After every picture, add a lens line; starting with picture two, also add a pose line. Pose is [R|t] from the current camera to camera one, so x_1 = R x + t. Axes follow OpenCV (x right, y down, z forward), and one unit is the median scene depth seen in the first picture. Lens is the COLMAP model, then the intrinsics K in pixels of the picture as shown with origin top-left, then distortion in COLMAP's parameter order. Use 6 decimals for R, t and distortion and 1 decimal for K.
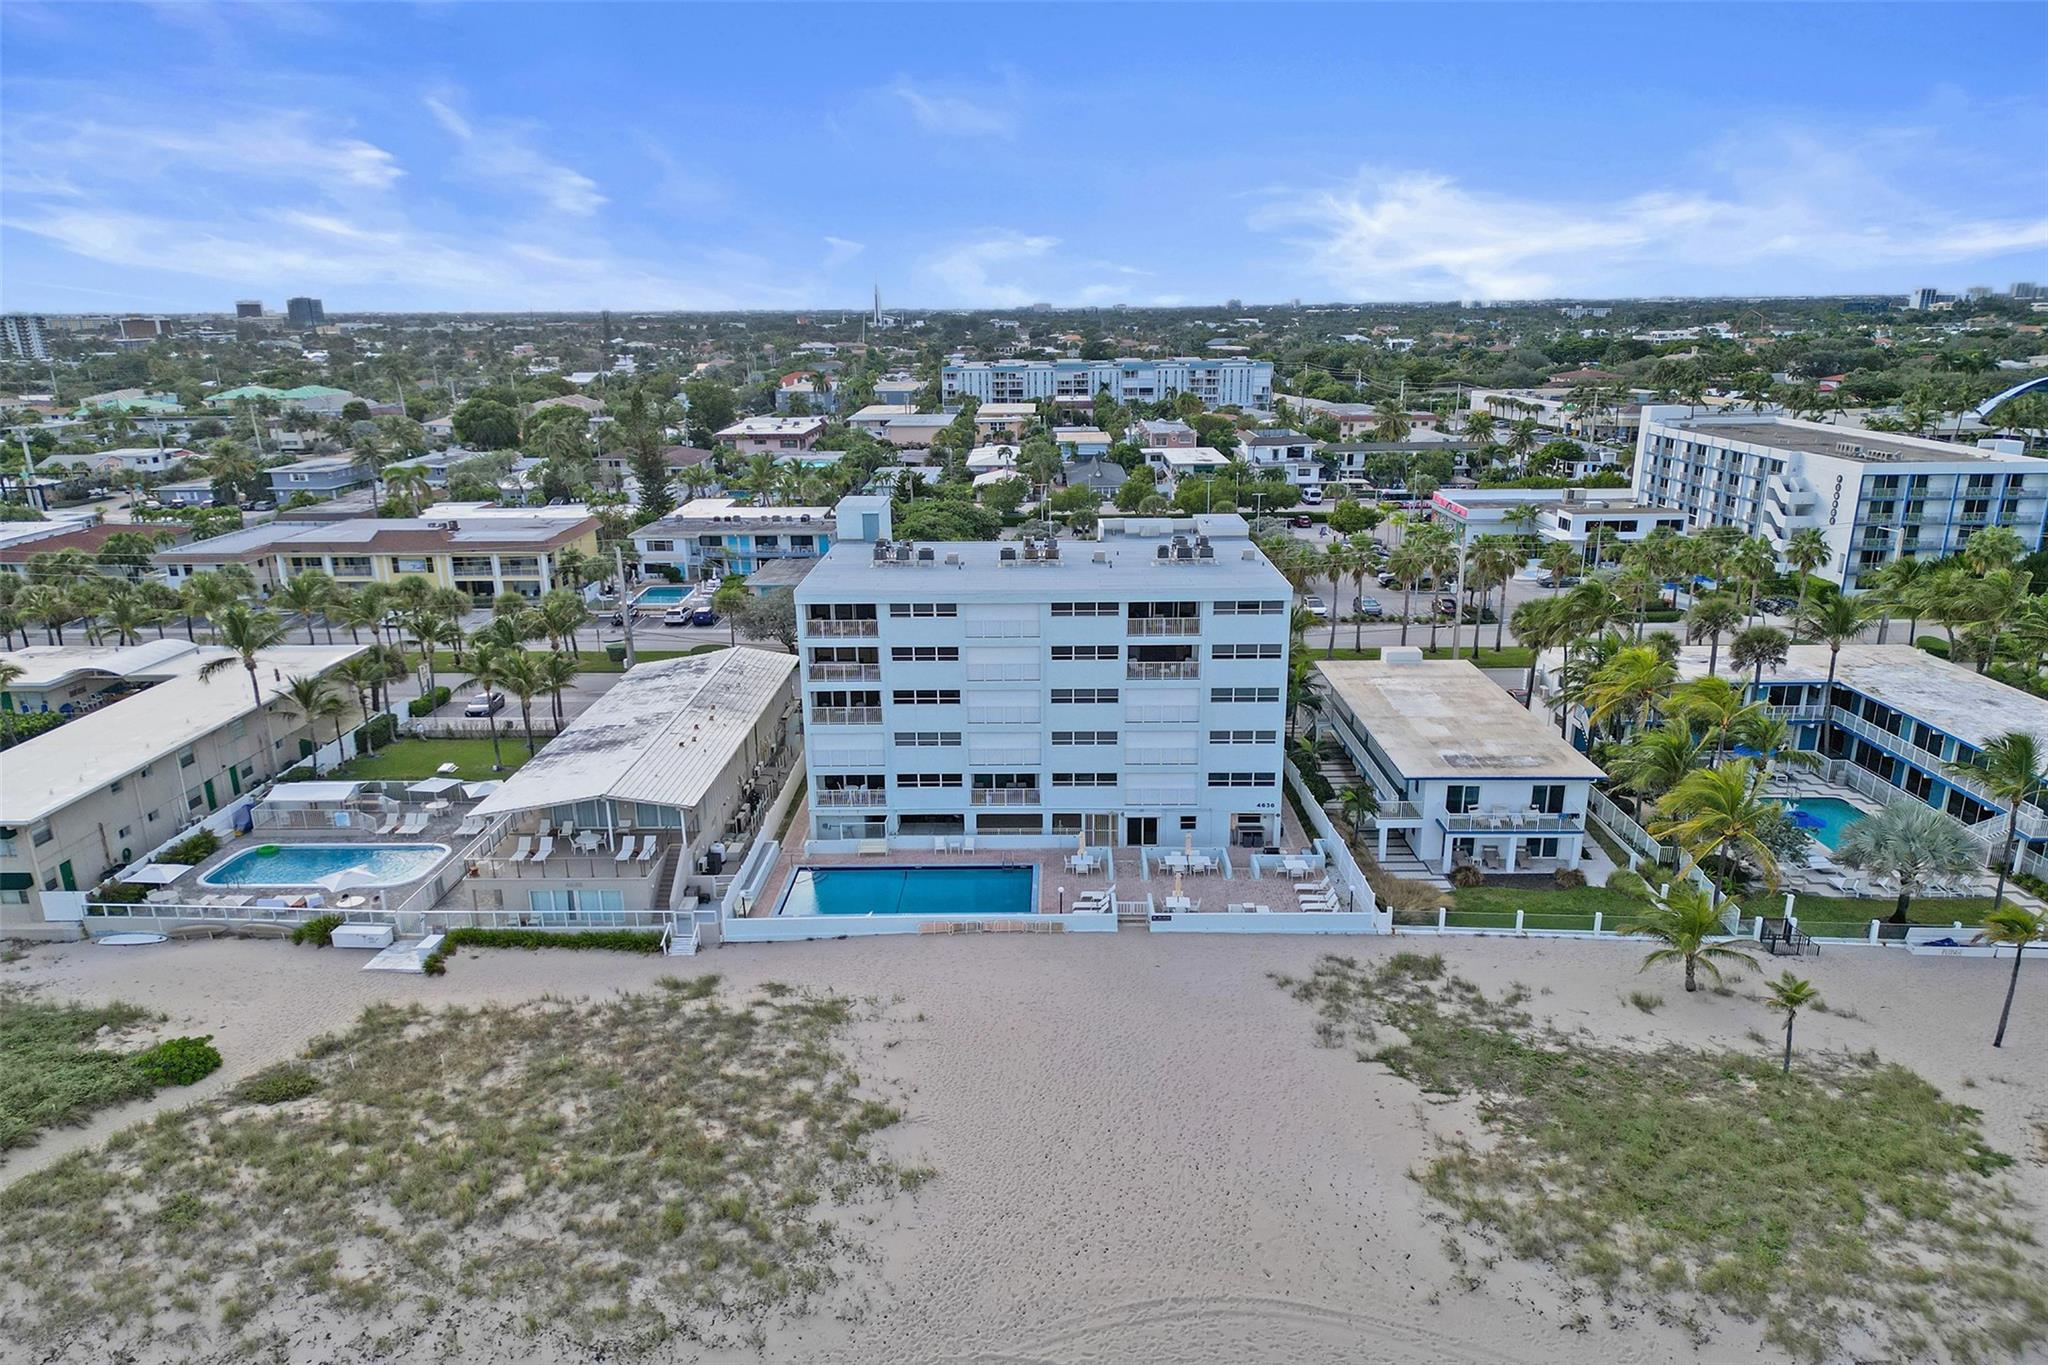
lens RADIAL K [[1257.6, 0, 1028.4], [0, 1257.6, 691.2], [0, 0, 1]] dist [0.067604, -0.053939]
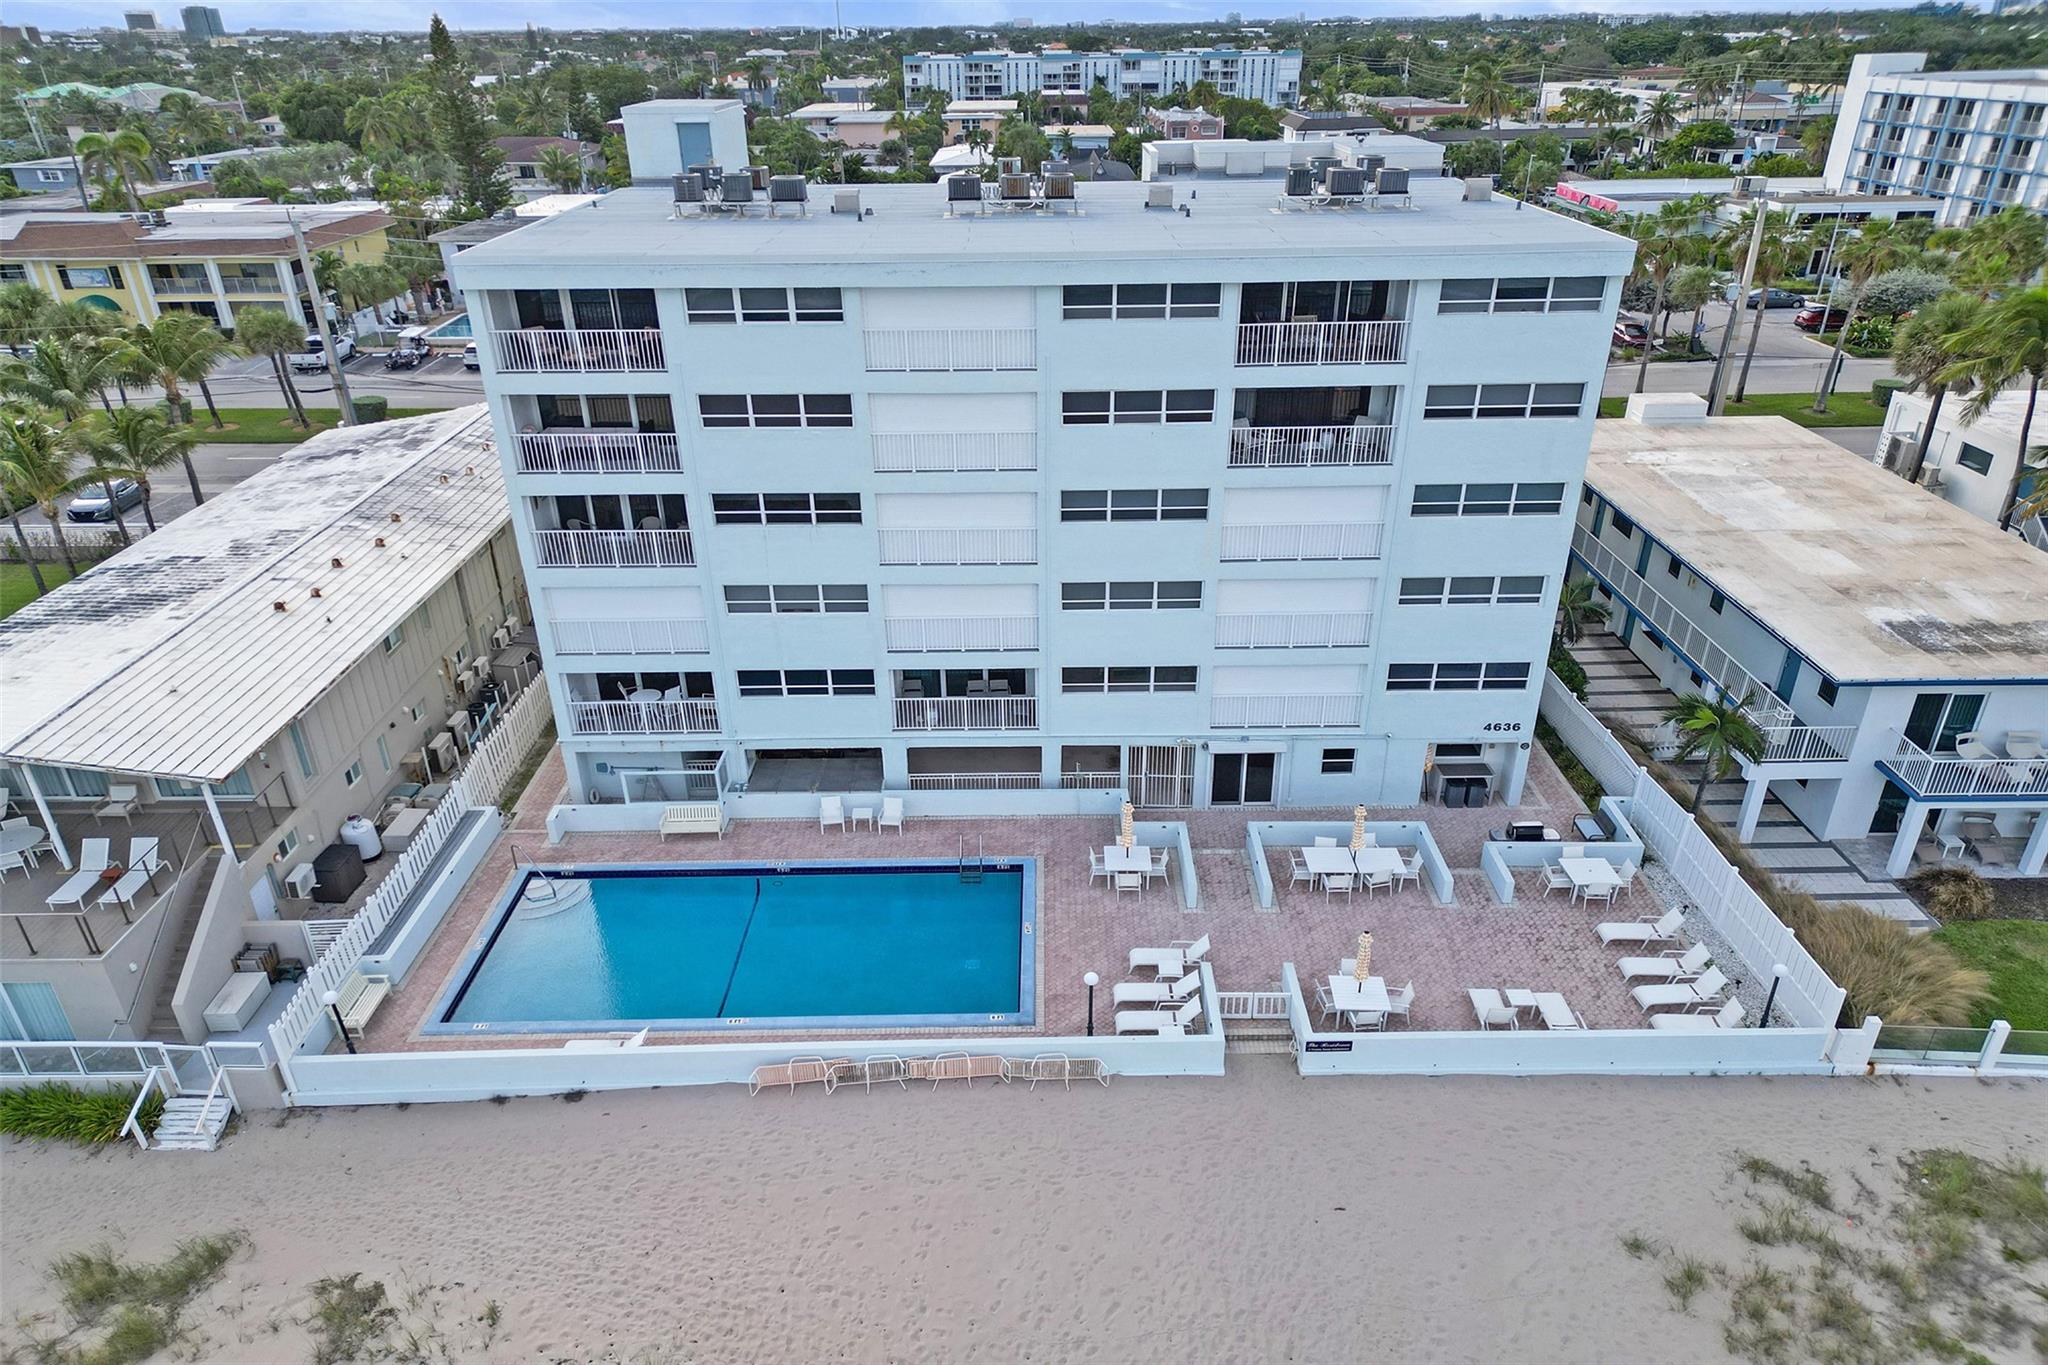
lens RADIAL K [[1257.6, 0, 1028.4], [0, 1257.6, 691.2], [0, 0, 1]] dist [0.067604, -0.053939]
pose [[0.999898, -0.007318, 0.012272, 0.000229], [0.004920, 0.982703, 0.185122, -0.014257], [-0.013414, -0.185043, 0.982639, 0.528375]]
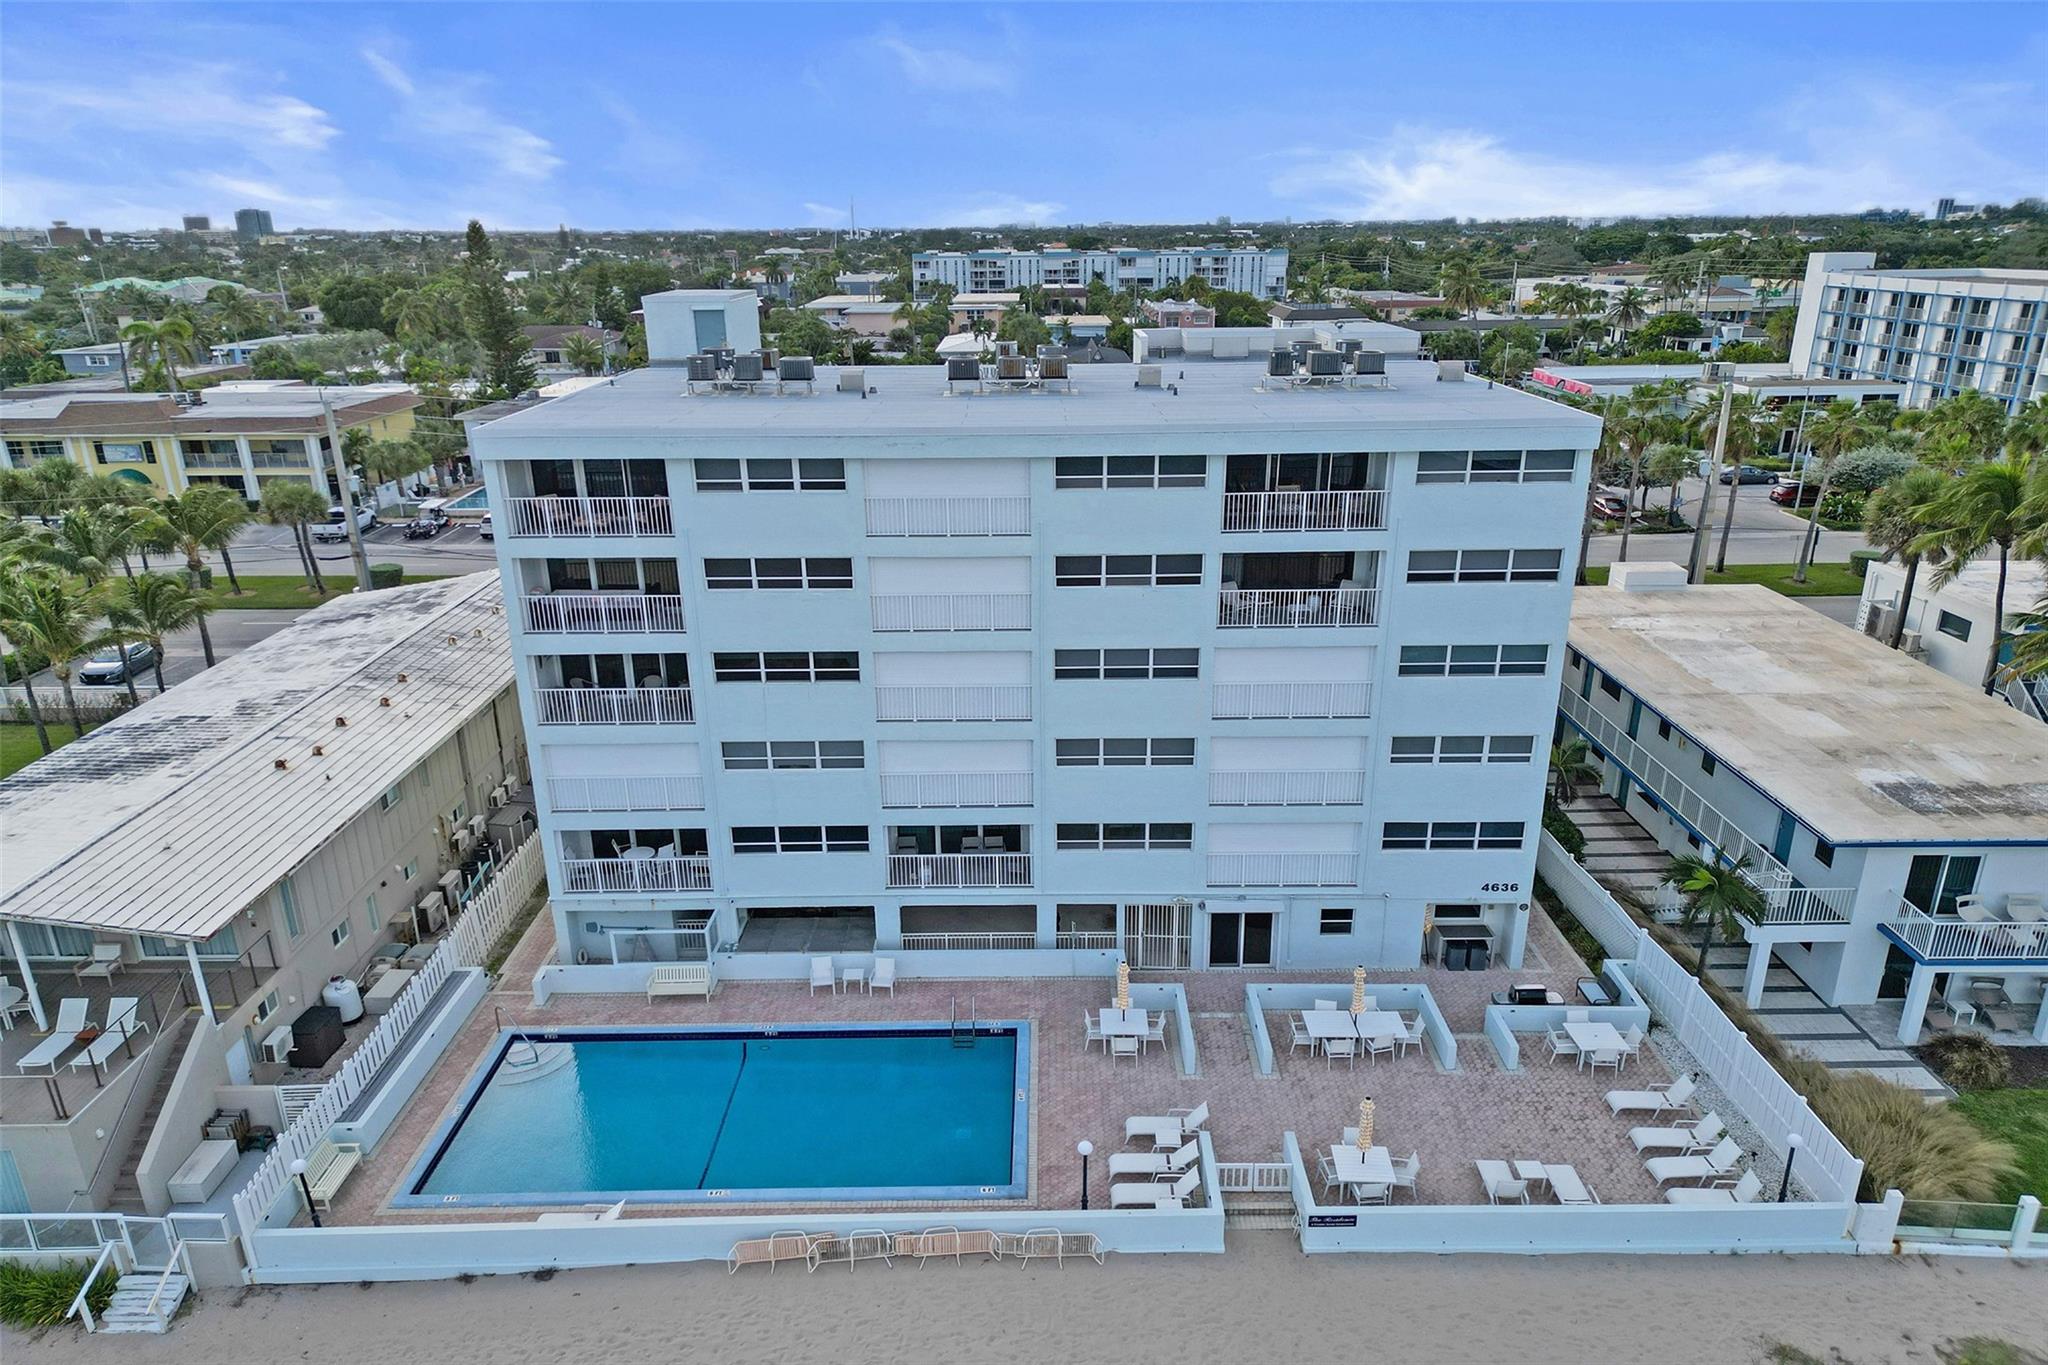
lens RADIAL K [[1257.6, 0, 1028.4], [0, 1257.6, 691.2], [0, 0, 1]] dist [0.067604, -0.053939]
pose [[0.999925, -0.003745, 0.011623, 0.002850], [0.003090, 0.998433, 0.055881, -0.011922], [-0.011814, -0.055841, 0.998370, 0.524774]]
